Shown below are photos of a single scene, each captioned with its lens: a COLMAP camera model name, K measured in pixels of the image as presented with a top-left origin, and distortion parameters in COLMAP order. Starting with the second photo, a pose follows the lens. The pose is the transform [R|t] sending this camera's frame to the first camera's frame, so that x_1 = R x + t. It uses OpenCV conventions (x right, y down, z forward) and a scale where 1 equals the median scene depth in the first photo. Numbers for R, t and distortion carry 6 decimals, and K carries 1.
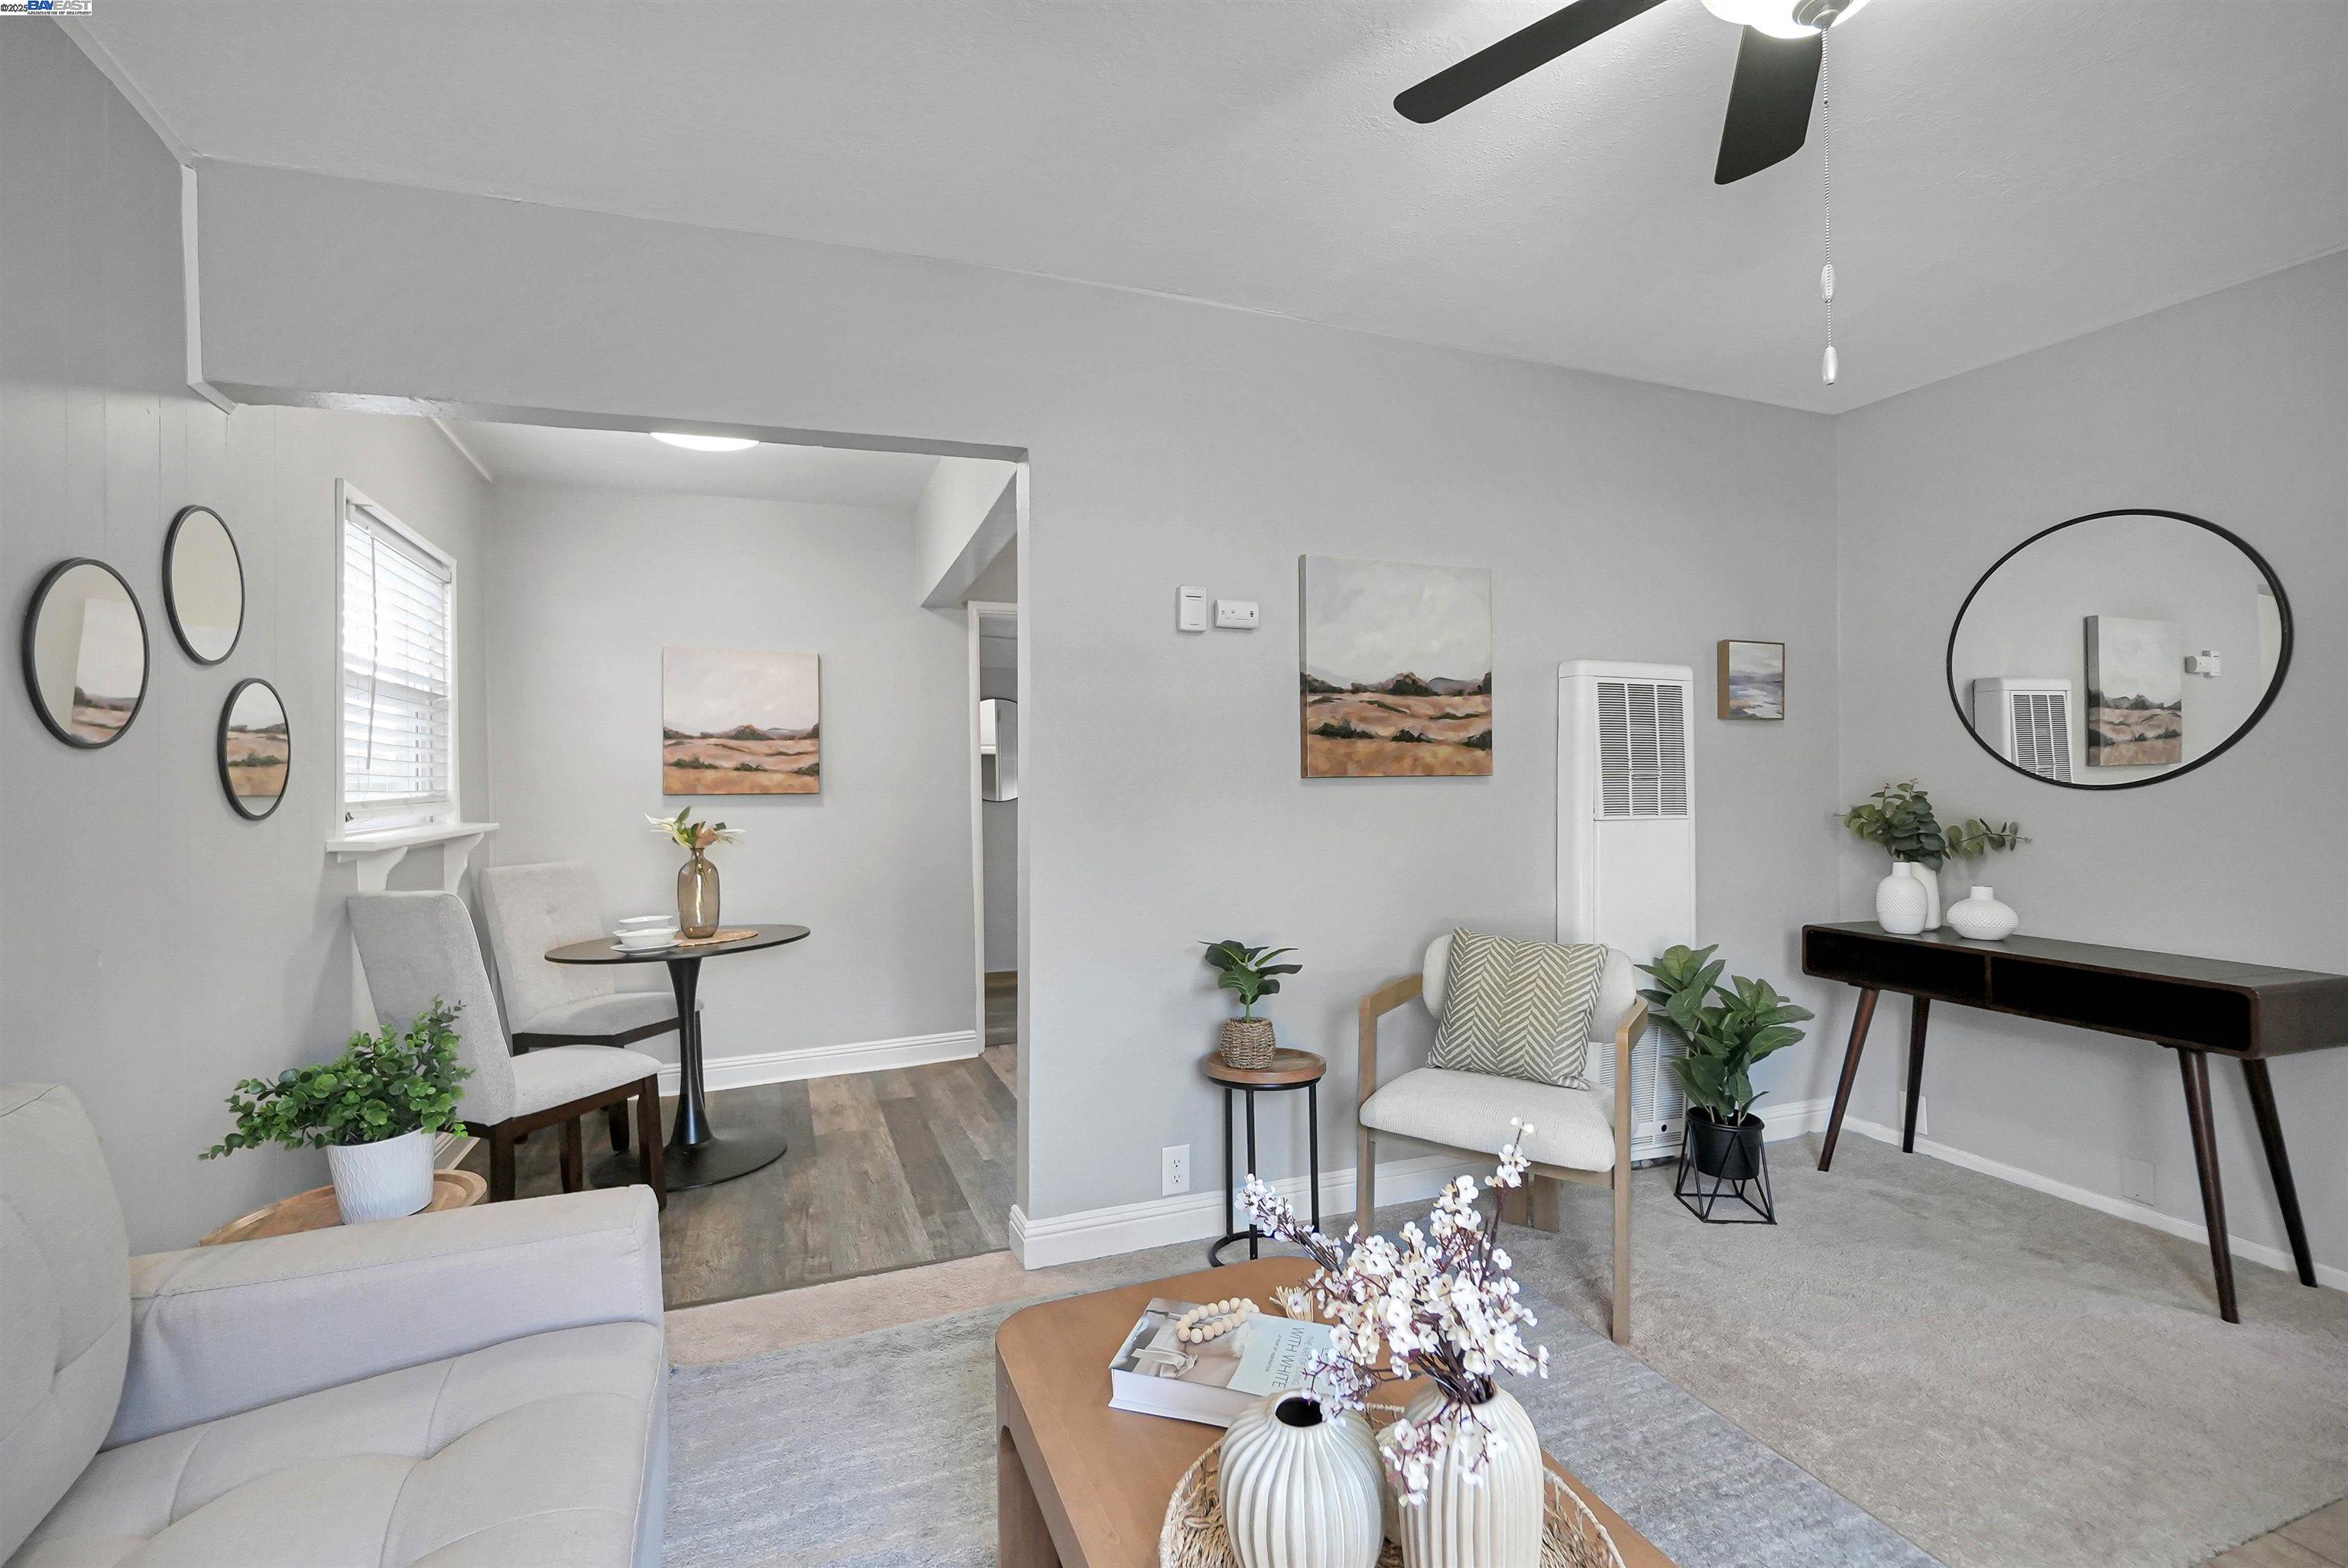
lens RADIAL K [[1012.0, 0, 1168.8], [0, 1012.0, 779.1], [0, 0, 1]] dist [-0.010090, 0.004103]
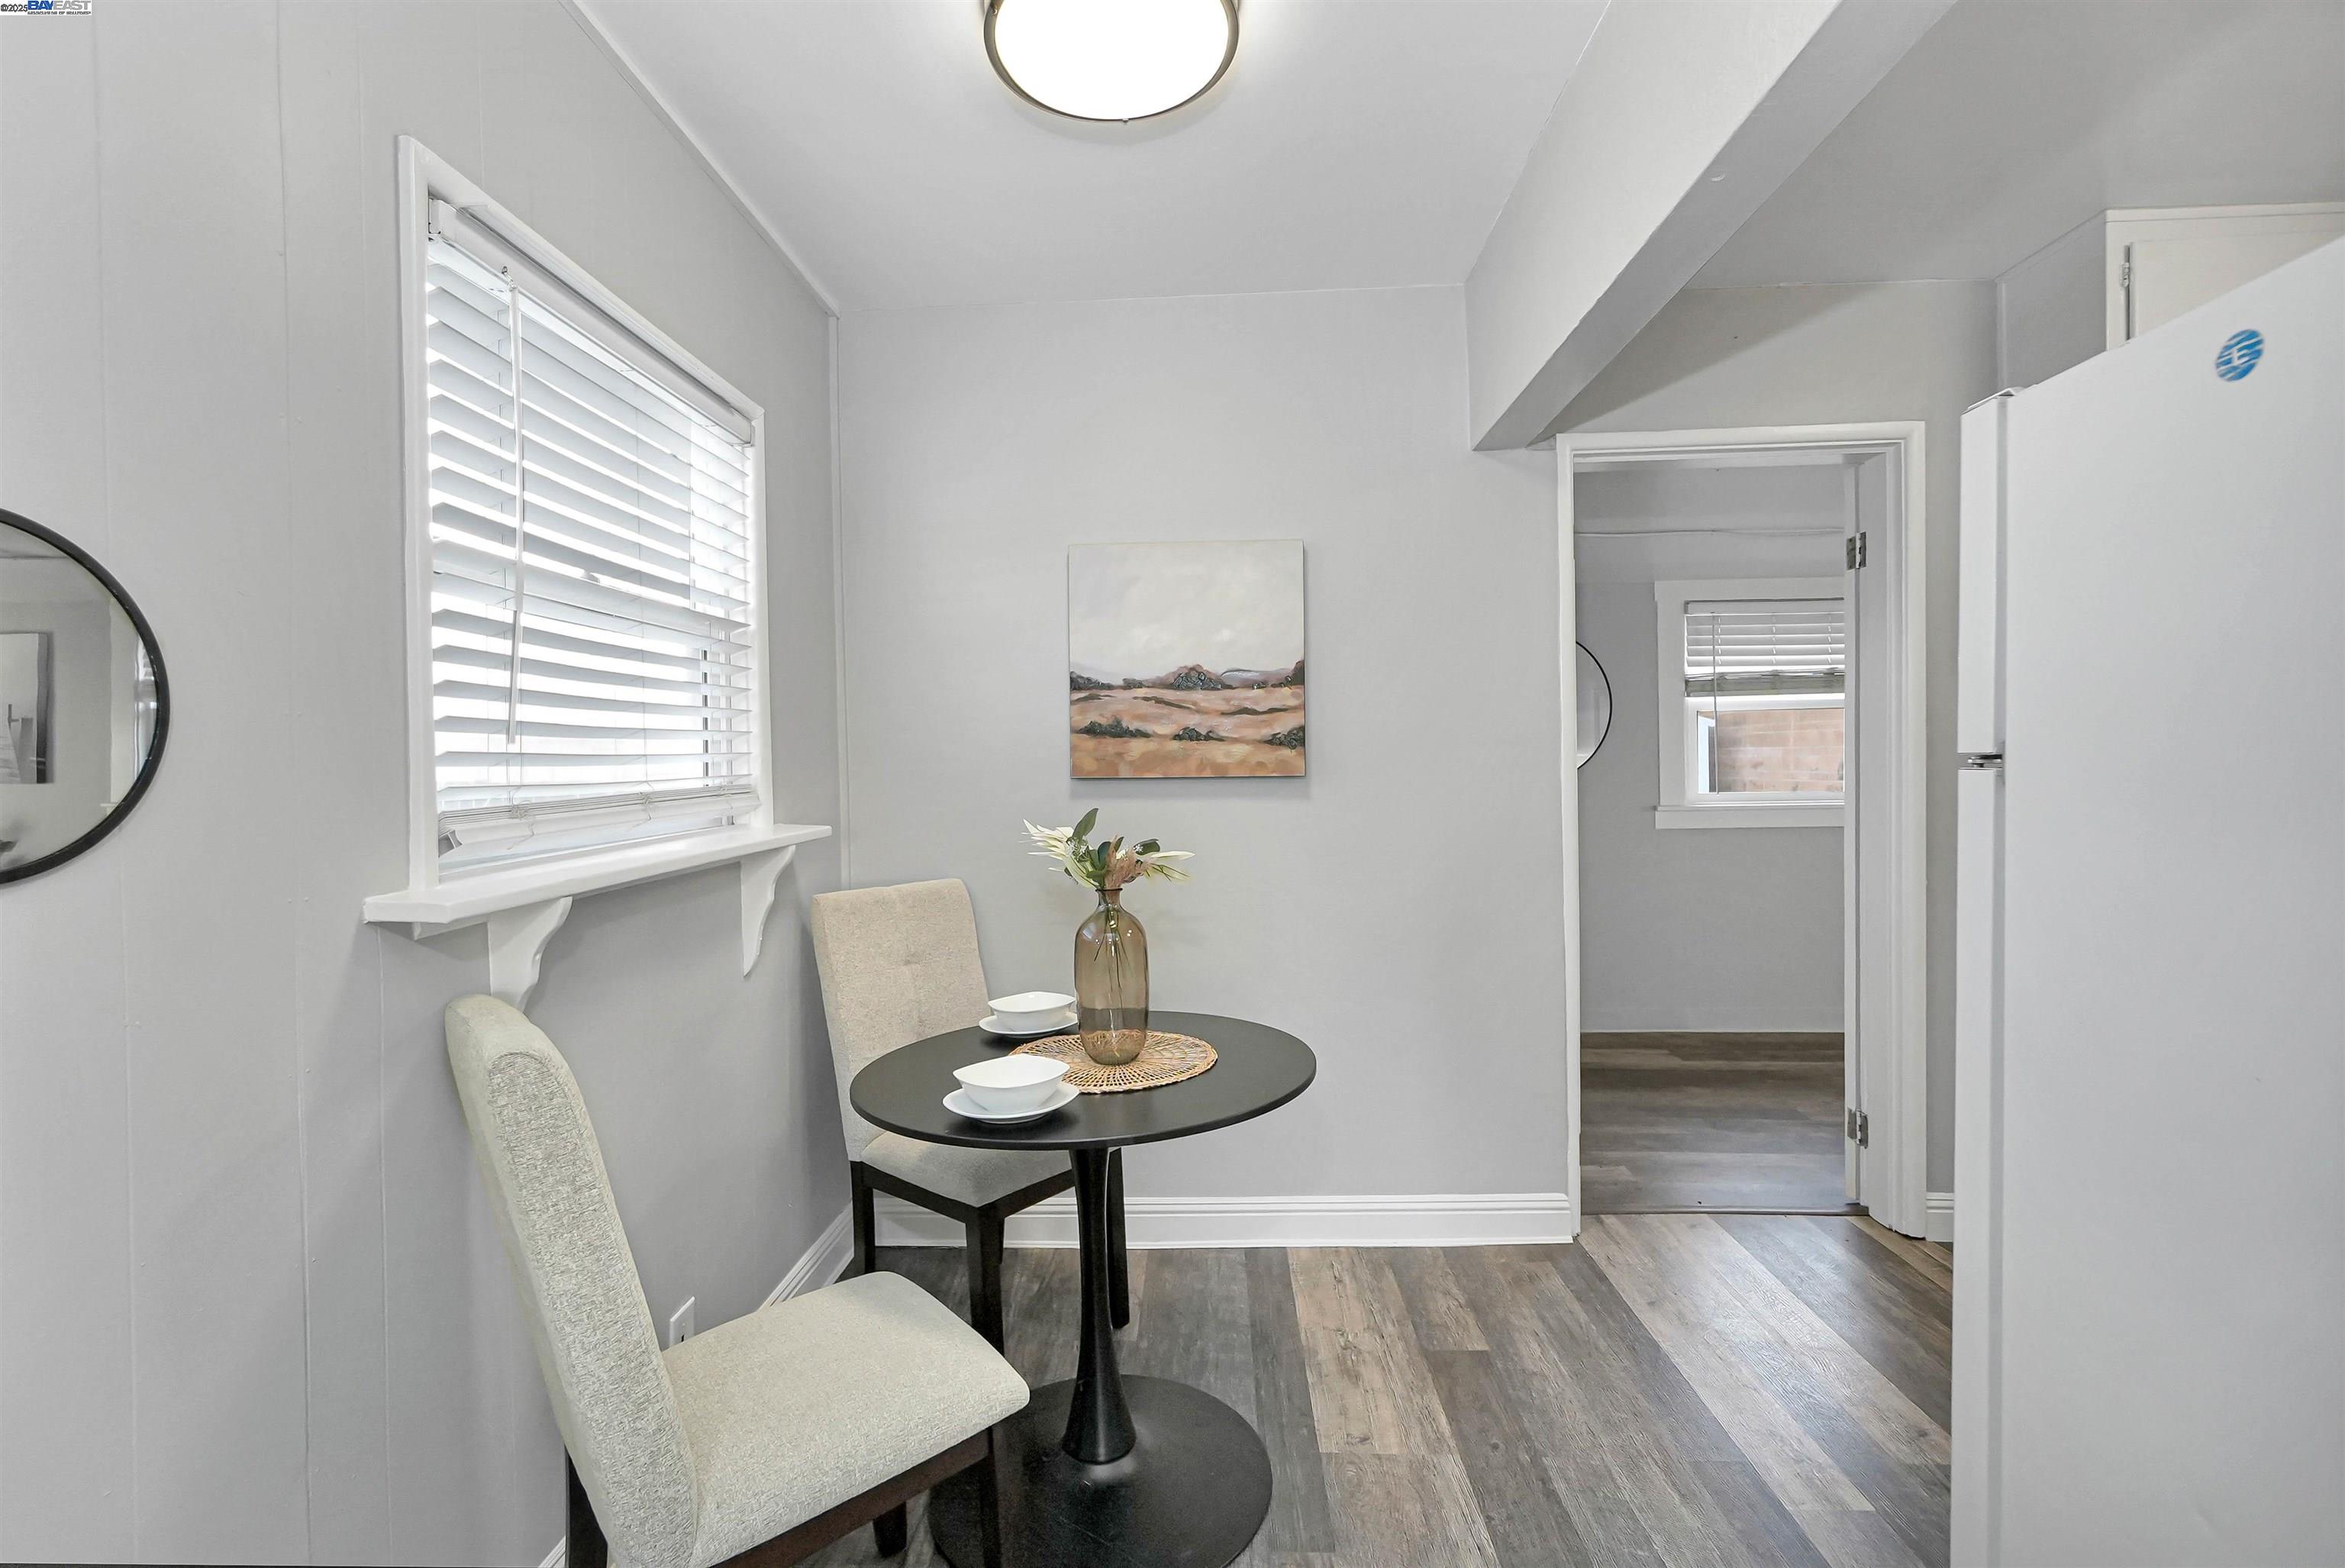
lens RADIAL K [[1018.7, 0, 1162.4], [0, 1018.7, 761.3], [0, 0, 1]] dist [-0.002761, 0.003429]
pose [[0.913634, 0.000779, -0.406538, -0.188302], [0.005534, 0.999882, 0.014353, -0.004298], [0.406501, -0.015364, 0.913521, 0.439739]]
